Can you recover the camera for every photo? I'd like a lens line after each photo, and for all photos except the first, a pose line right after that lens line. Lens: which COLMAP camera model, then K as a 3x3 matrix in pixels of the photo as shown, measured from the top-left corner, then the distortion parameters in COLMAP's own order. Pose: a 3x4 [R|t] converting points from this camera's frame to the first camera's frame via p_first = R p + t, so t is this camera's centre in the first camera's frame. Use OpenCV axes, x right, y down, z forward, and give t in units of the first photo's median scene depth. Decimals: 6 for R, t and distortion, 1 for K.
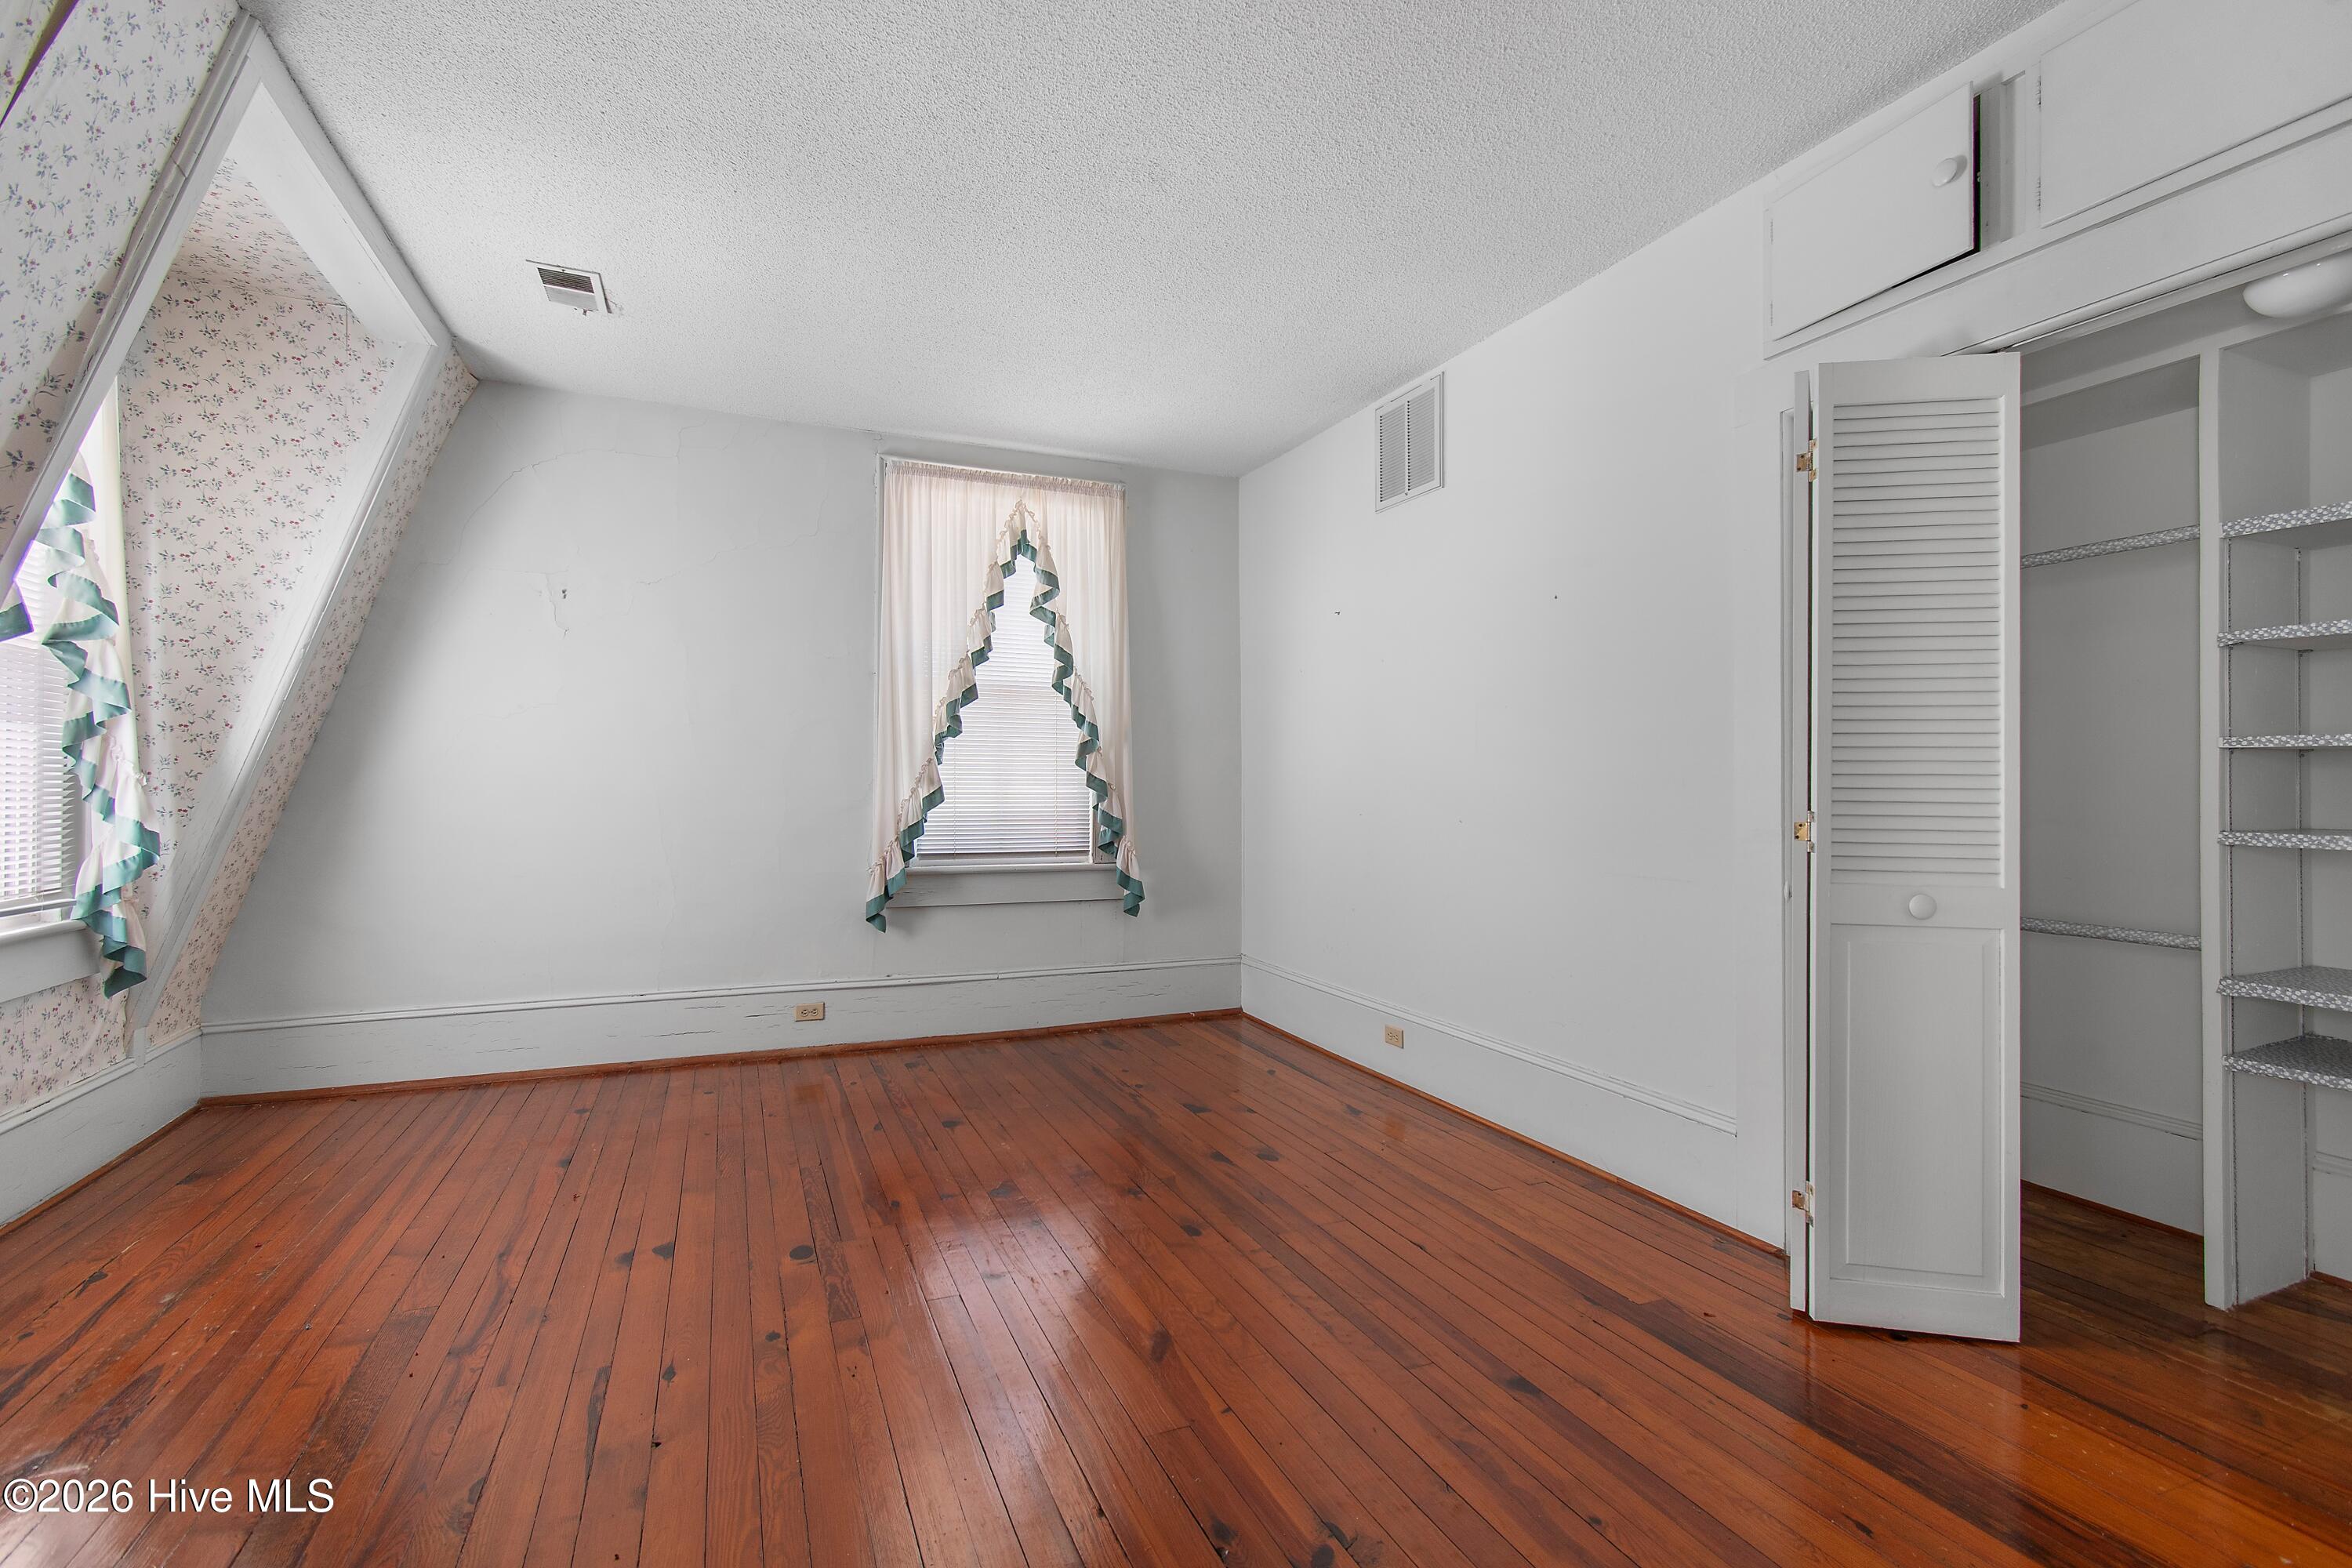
lens RADIAL K [[1010.9, 0, 1173.4], [0, 1010.9, 774.9], [0, 0, 1]] dist [-0.000322, -0.003278]
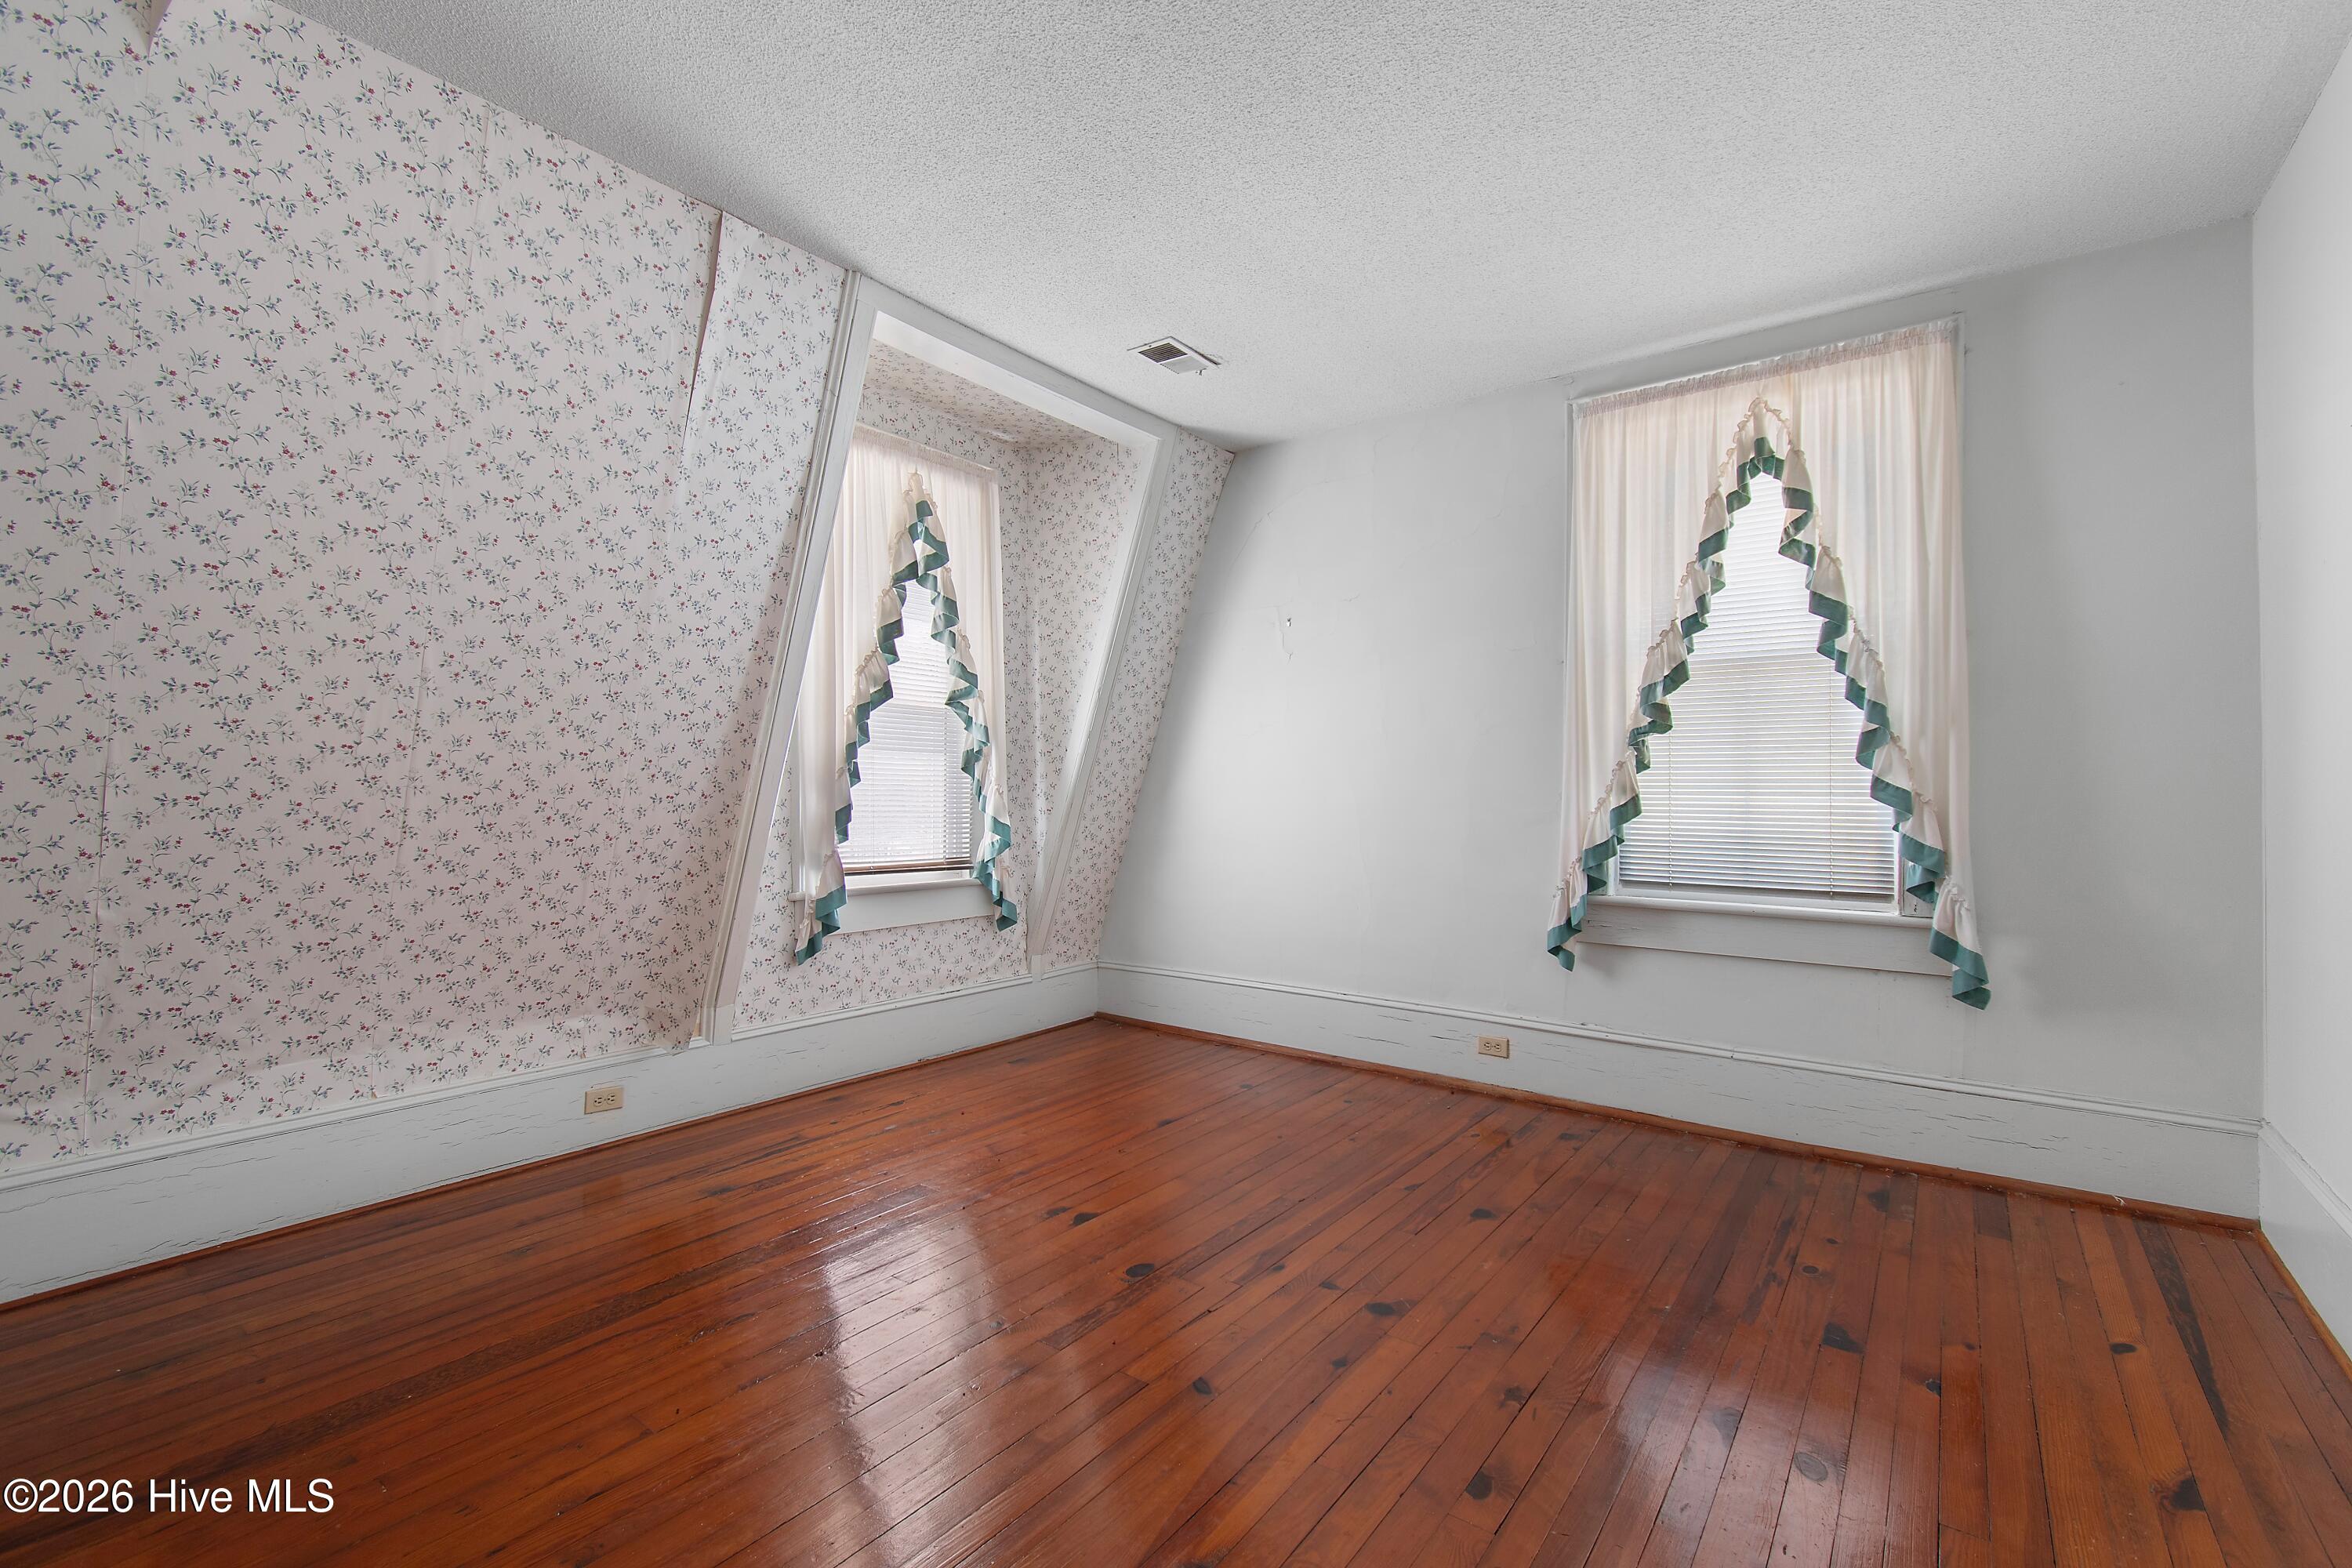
lens RADIAL K [[1022.0, 0, 1176.0], [0, 1022.0, 784.0], [0, 0, 1]] dist [-0.002786, -0.000520]
pose [[0.506377, -0.006383, -0.862288, 0.274316], [0.005097, 0.999977, -0.004409, 0.003632], [0.862297, -0.002163, 0.506399, 0.287198]]
